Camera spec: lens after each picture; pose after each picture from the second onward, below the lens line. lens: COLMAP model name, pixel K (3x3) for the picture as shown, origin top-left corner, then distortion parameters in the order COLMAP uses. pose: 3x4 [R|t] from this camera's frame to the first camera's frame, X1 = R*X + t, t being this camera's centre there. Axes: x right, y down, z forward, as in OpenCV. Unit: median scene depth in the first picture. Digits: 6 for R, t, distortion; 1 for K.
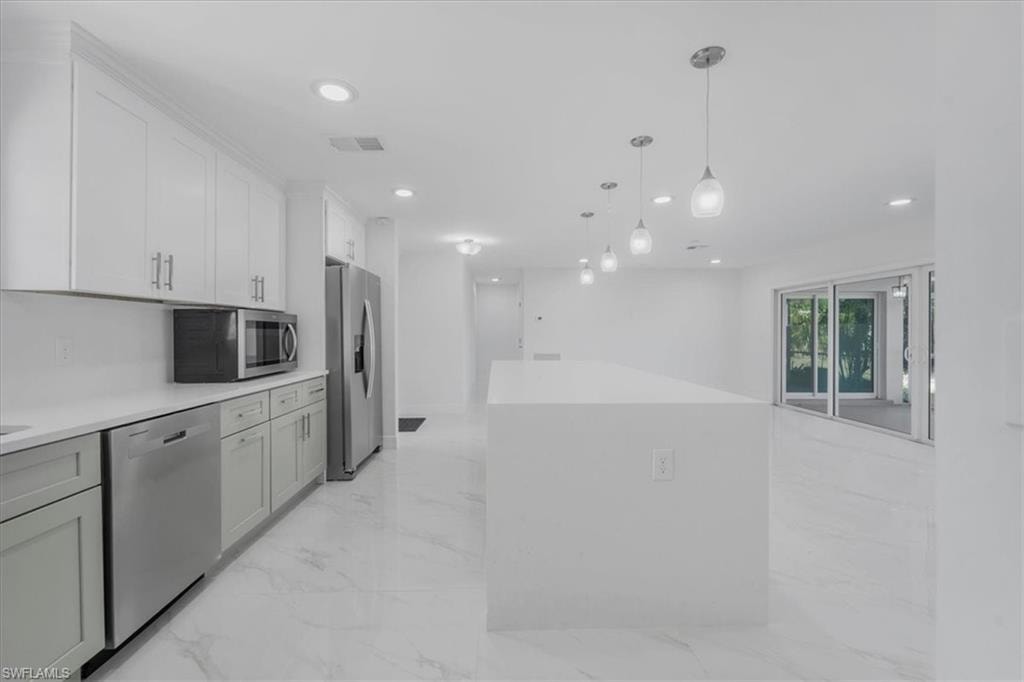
lens RADIAL K [[431.0, 0, 487.2], [0, 431.0, 331.5], [0, 0, 1]] dist [0.004795, -0.002449]
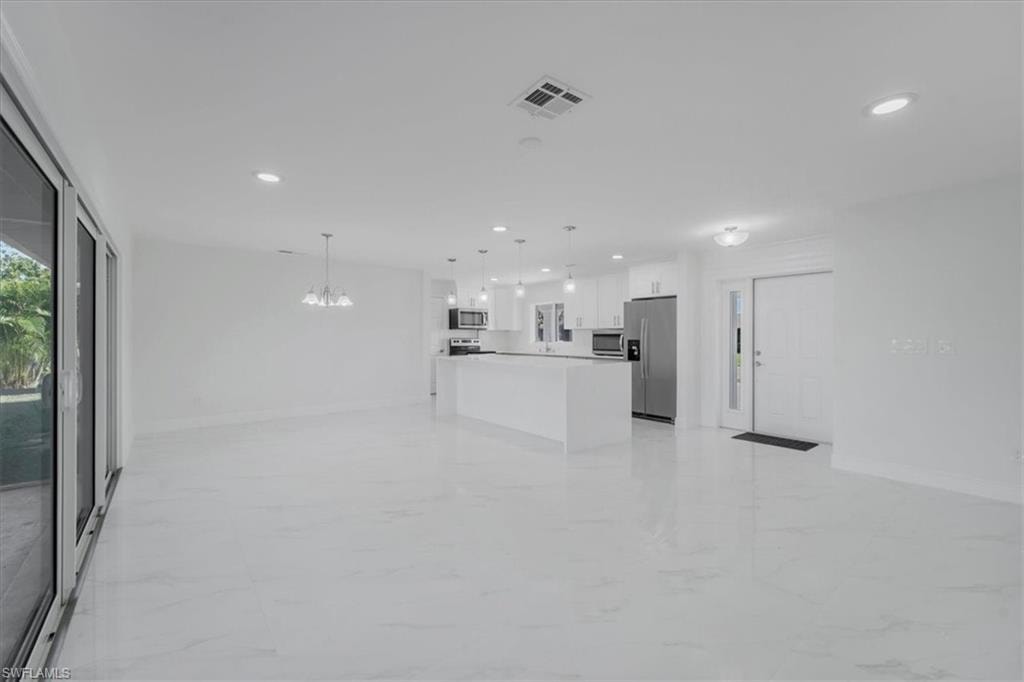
lens RADIAL K [[418.7, 0, 510.6], [0, 418.7, 340.8], [0, 0, 1]] dist [0.001054, -0.001673]
pose [[-0.764704, 0.001479, -0.644380, 1.342788], [-0.001010, 0.999993, 0.003495, 0.008337], [0.644381, 0.003323, -0.764697, 2.223325]]
